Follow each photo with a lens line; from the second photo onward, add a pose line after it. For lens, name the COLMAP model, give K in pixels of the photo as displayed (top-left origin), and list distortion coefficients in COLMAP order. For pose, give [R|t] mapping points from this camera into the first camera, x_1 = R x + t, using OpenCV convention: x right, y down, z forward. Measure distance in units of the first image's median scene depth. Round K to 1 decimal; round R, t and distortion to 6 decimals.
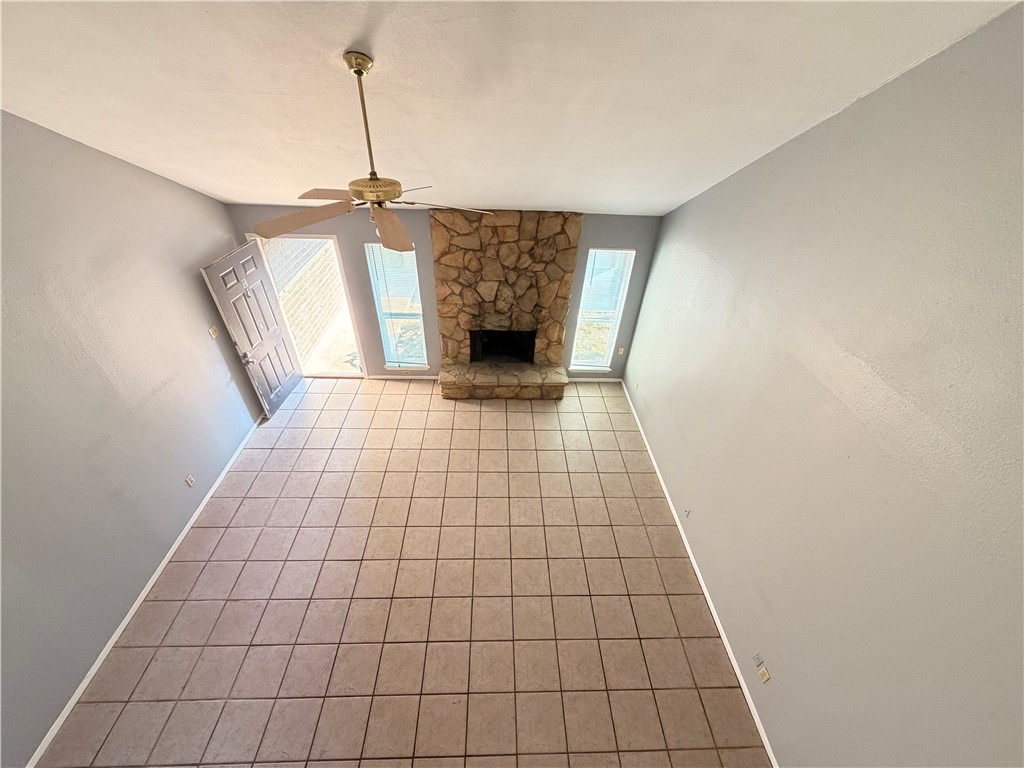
lens RADIAL K [[410.0, 0, 512.4], [0, 410.0, 382.4], [0, 0, 1]] dist [0.014561, 0.000199]
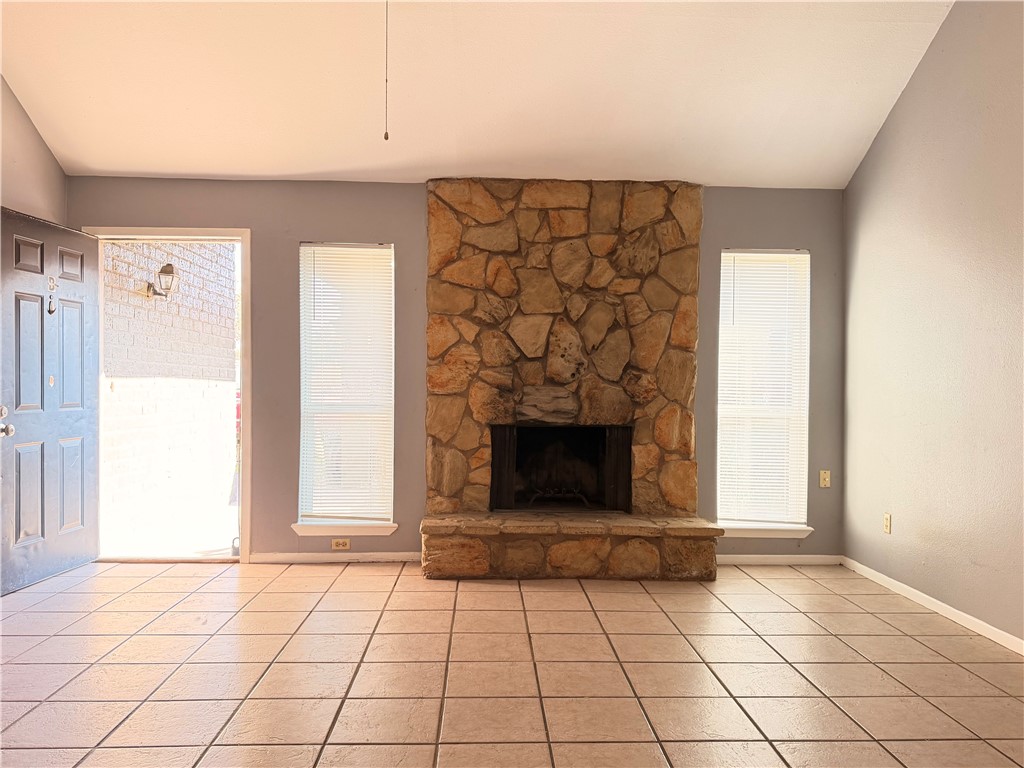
lens RADIAL K [[771.1, 0, 506.0], [0, 771.1, 387.1], [0, 0, 1]] dist [0.086335, -0.010019]
pose [[0.999552, -0.029865, 0.002110, -0.092392], [0.025013, 0.794265, -0.607056, 0.395105], [0.016454, 0.606837, 0.794656, 0.281755]]
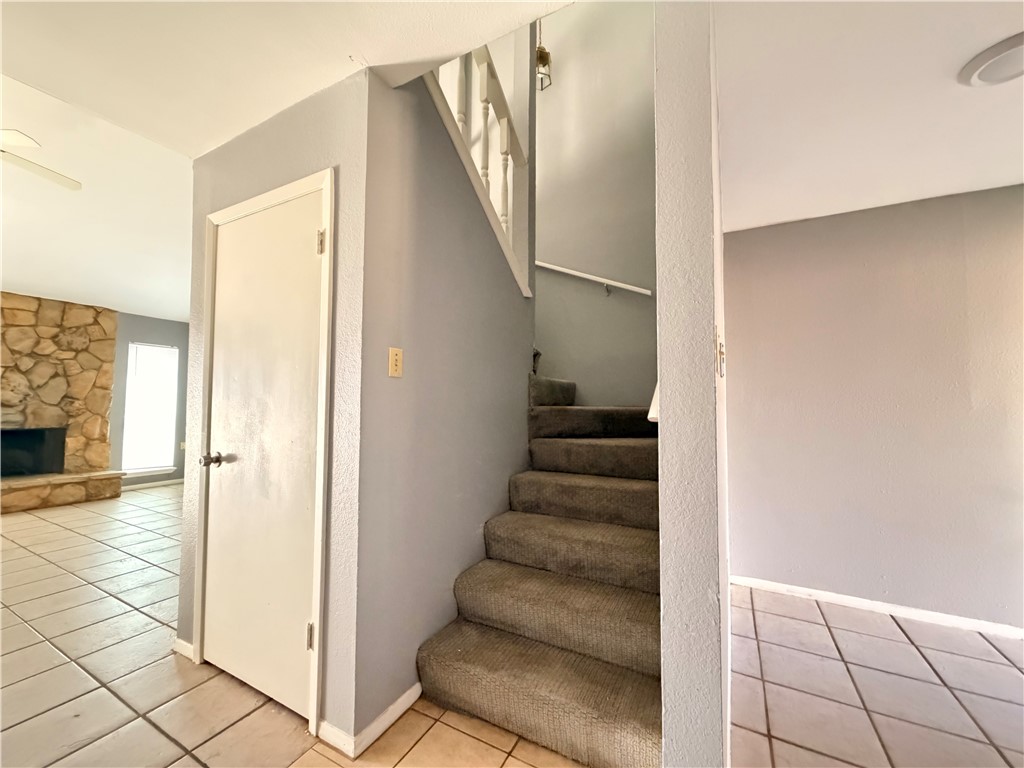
lens RADIAL K [[410.0, 0, 496.0], [0, 410.0, 384.8], [0, 0, 1]] dist [0.014561, 0.000199]
pose [[0.521094, 0.005622, 0.853481, -0.246856], [0.532998, 0.778876, -0.330554, 0.645587], [-0.666614, 0.627153, 0.402871, -0.065735]]
